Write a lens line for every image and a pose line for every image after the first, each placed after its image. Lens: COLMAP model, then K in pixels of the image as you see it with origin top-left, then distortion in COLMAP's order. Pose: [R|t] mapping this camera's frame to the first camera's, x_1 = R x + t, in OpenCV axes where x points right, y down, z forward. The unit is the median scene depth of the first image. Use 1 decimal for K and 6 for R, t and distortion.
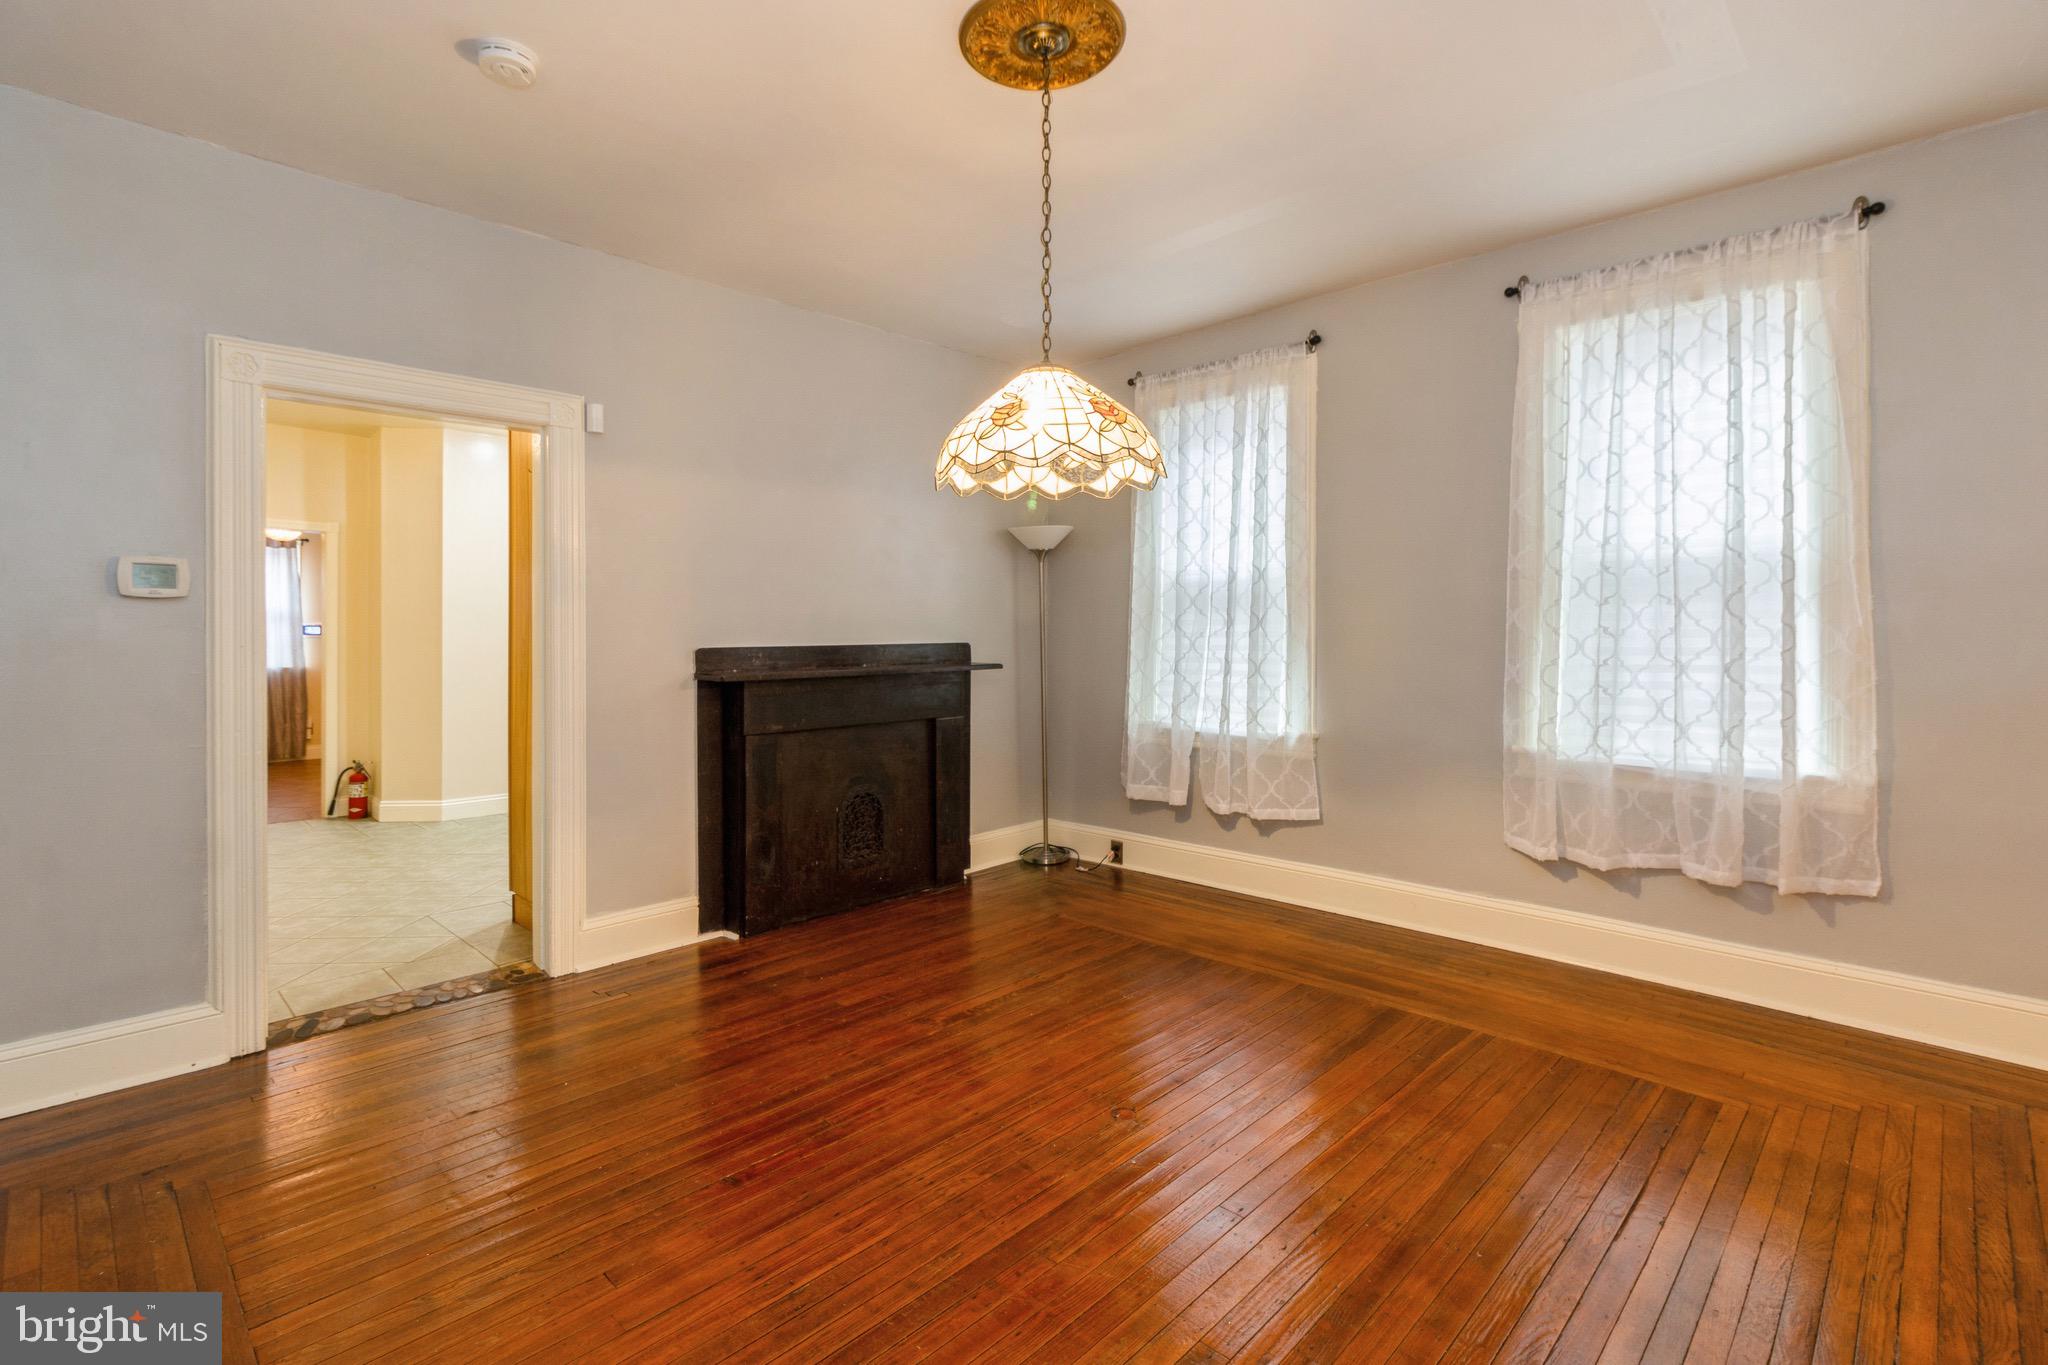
lens RADIAL K [[949.9, 0, 1021.6], [0, 949.9, 649.0], [0, 0, 1]] dist [0.004853, -0.000251]
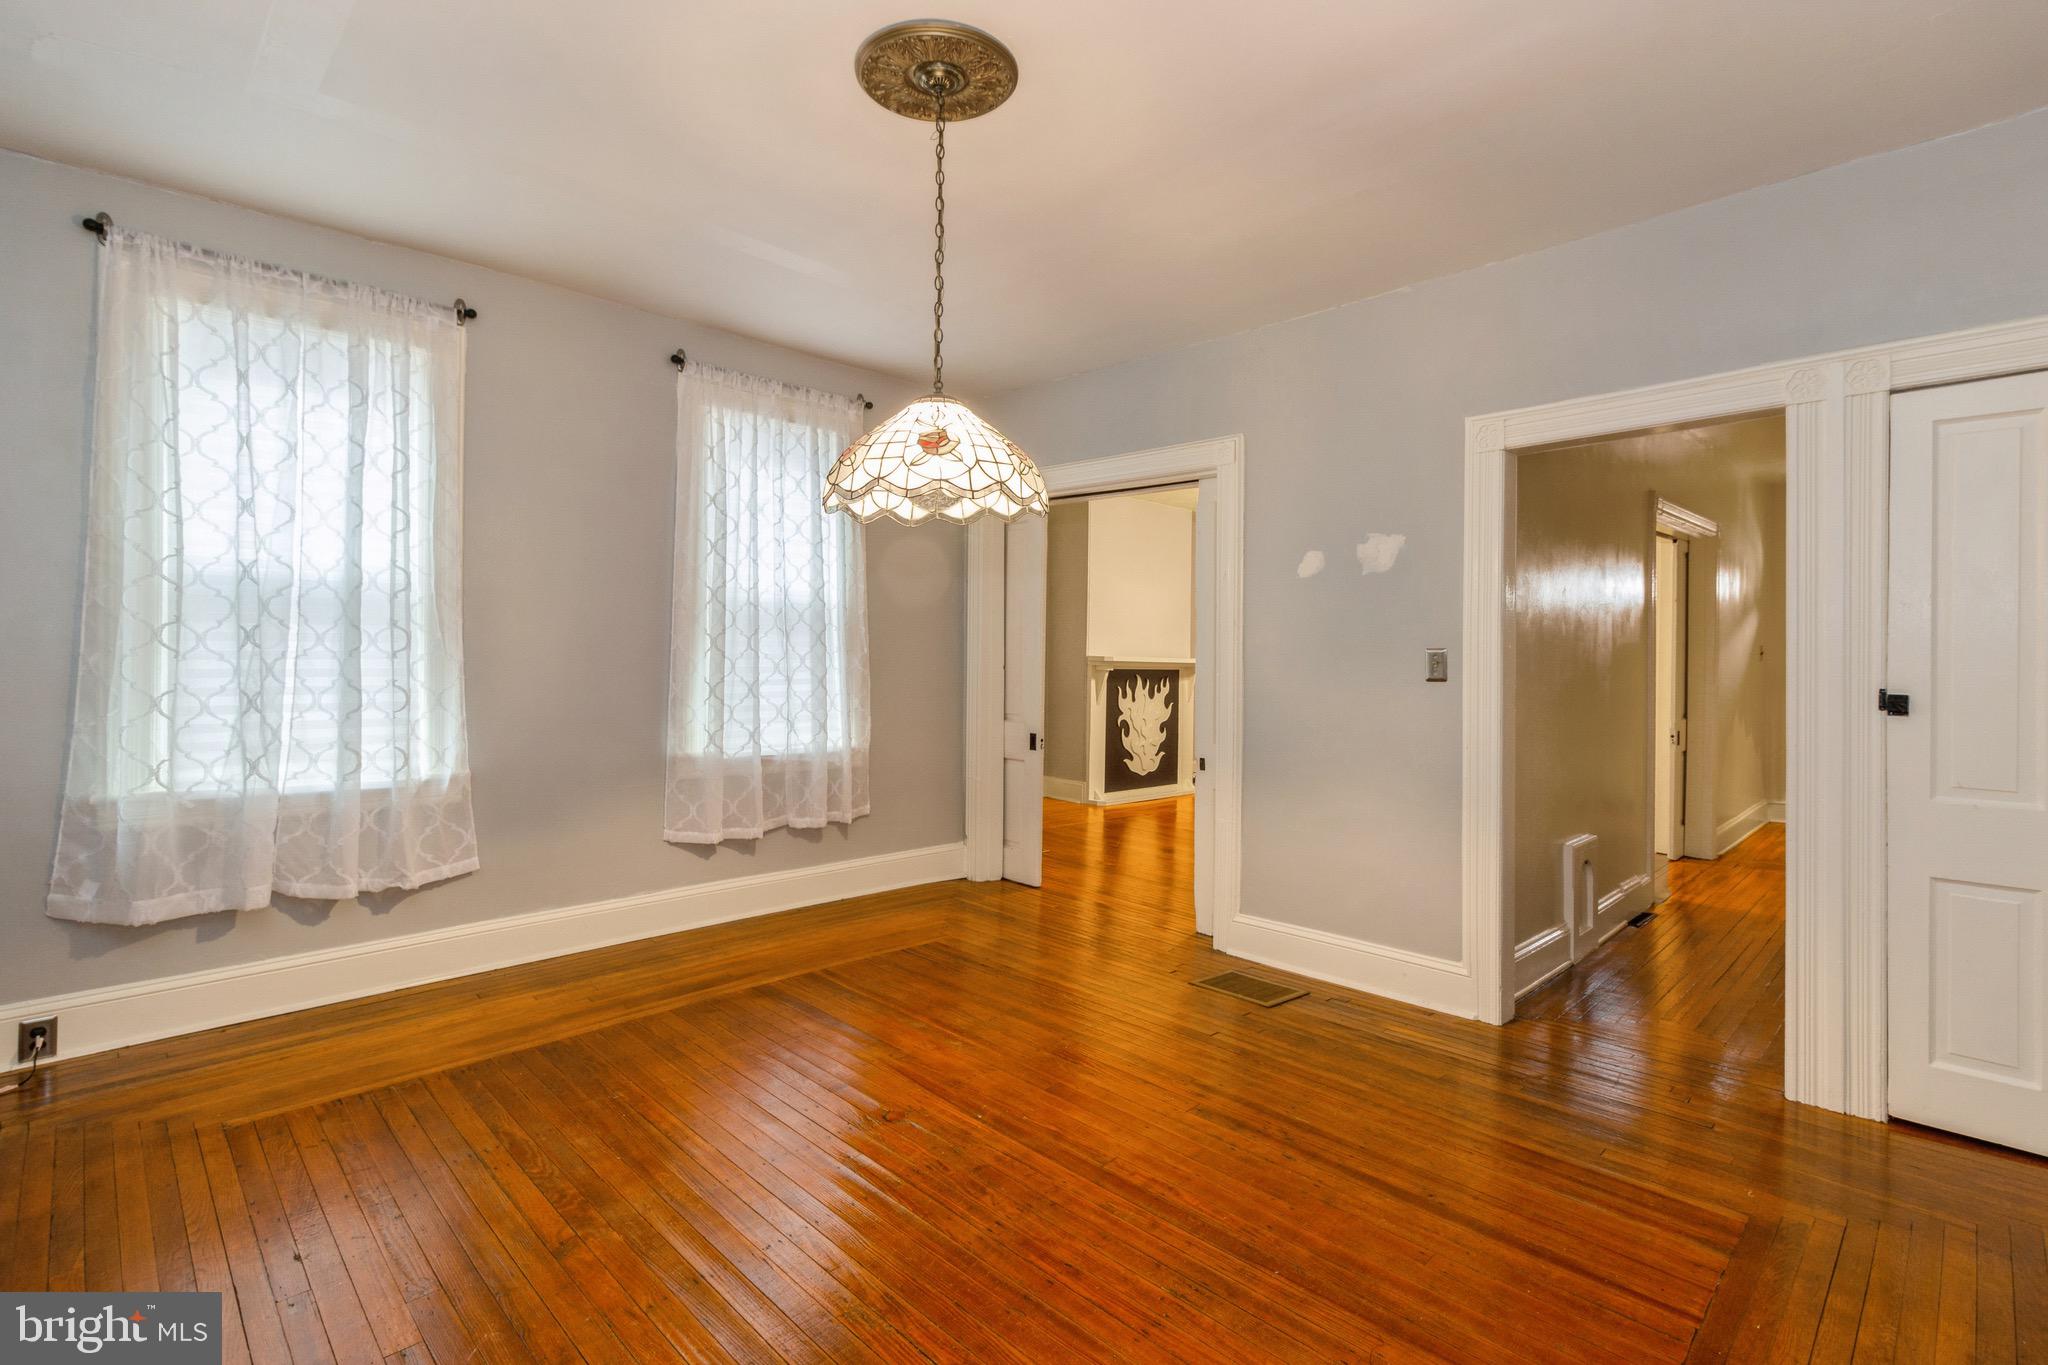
lens RADIAL K [[949.9, 0, 1020.5], [0, 949.9, 664.6], [0, 0, 1]] dist [0.004853, -0.000251]
pose [[0.023622, -0.006799, 0.999698, -0.638852], [0.008158, 0.999945, 0.006608, -0.010166], [-0.999688, 0.008000, 0.023676, 0.569961]]
